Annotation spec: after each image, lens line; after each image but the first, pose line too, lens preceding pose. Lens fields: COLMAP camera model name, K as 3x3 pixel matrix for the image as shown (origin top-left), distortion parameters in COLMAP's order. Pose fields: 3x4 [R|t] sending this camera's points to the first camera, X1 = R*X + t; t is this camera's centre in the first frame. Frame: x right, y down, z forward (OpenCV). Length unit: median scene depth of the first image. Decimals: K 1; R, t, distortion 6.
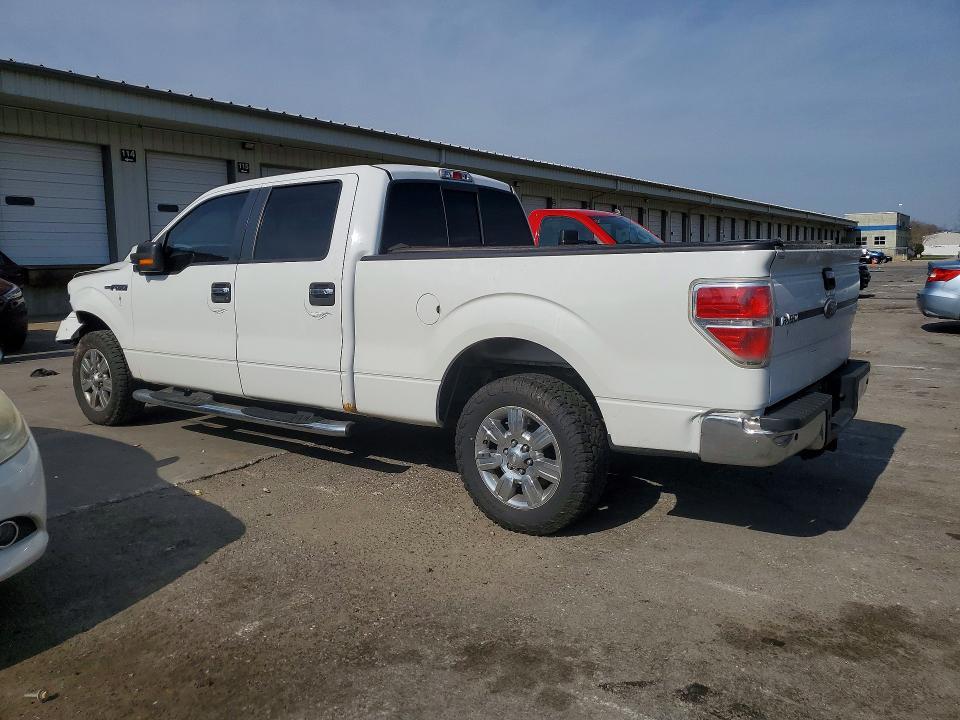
lens RADIAL K [[731.4, 0, 480.0], [0, 731.4, 360.0], [0, 0, 1]] dist [0.001263, -0.002356]
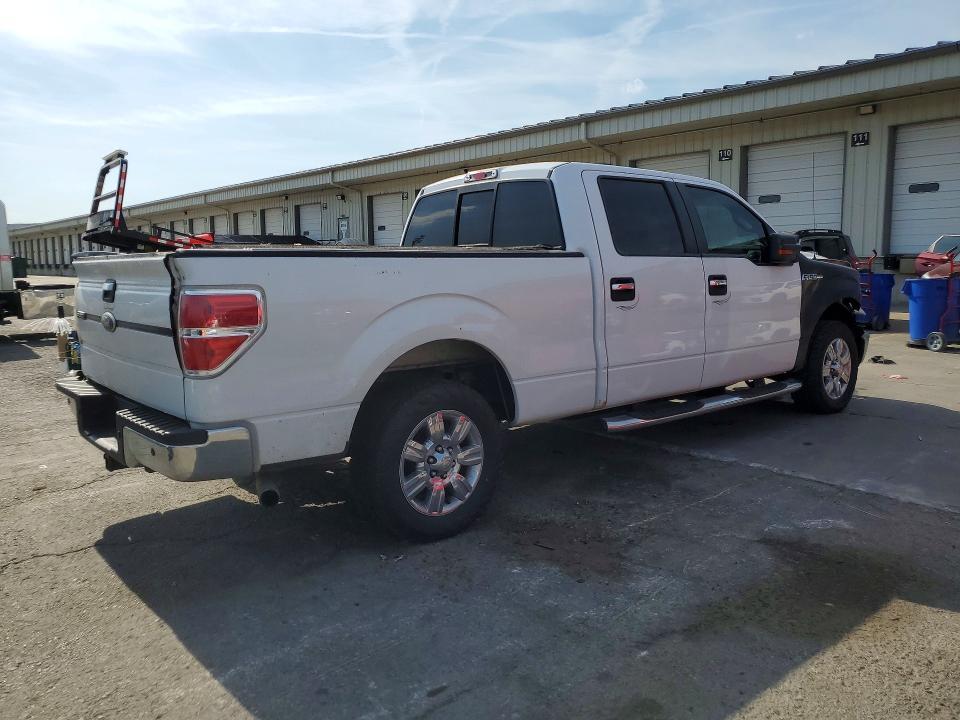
lens RADIAL K [[768.4, 0, 480.0], [0, 768.4, 360.0], [0, 0, 1]] dist [-0.002815, -0.003946]
pose [[-0.241754, 0.137560, -0.960537, 0.741013], [-0.115394, 0.978800, 0.169218, -0.132815], [0.963452, 0.151750, -0.220755, 0.945829]]
